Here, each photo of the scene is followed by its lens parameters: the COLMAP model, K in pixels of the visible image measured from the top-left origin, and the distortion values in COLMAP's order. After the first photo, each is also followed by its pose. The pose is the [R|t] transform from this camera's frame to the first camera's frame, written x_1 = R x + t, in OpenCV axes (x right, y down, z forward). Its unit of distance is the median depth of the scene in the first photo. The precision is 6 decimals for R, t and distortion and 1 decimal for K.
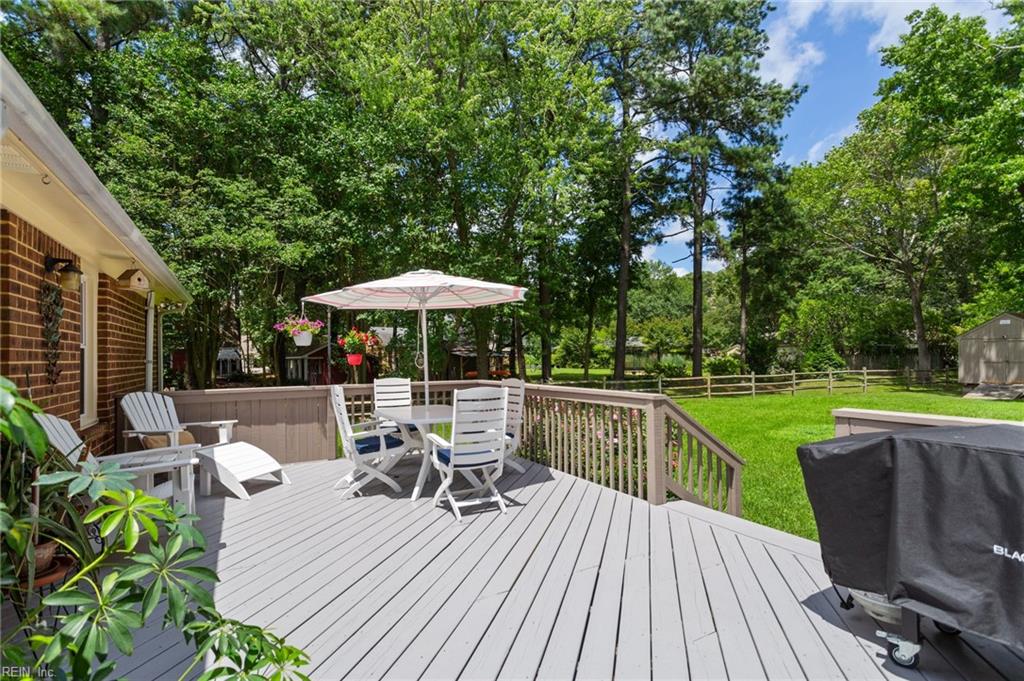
lens RADIAL K [[483.8, 0, 509.9], [0, 483.8, 342.2], [0, 0, 1]] dist [0.002691, 0.000786]
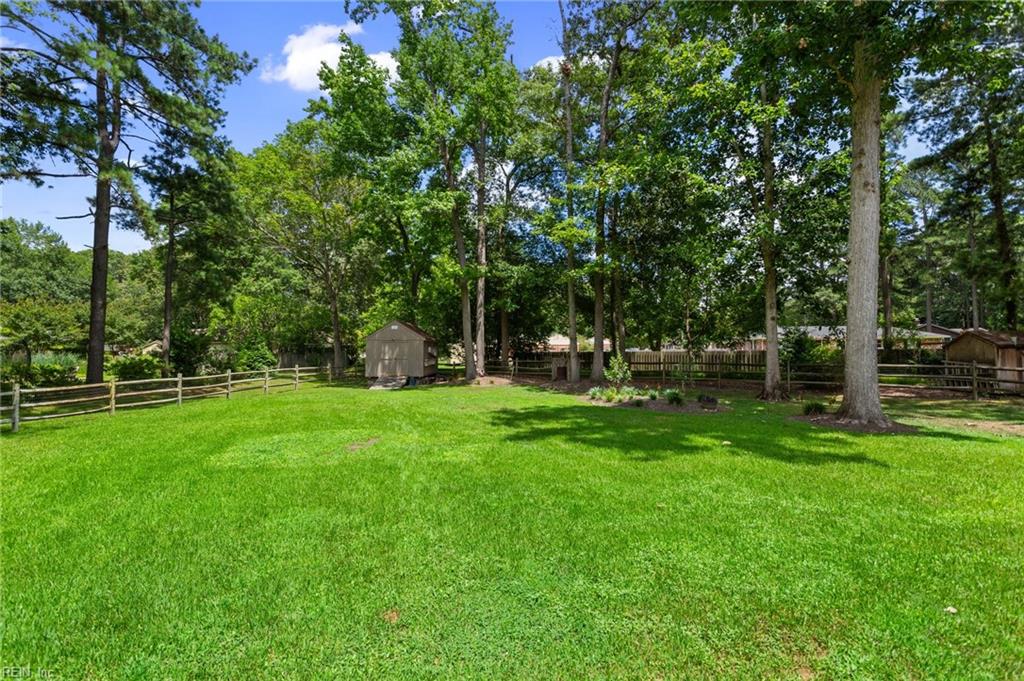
lens RADIAL K [[483.8, 0, 509.9], [0, 483.8, 342.2], [0, 0, 1]] dist [0.002691, 0.000786]
pose [[0.479326, 0.023792, 0.877314, 0.040271], [-0.025667, 0.999585, -0.013085, 0.004004], [-0.877261, -0.016246, 0.479738, 0.093204]]
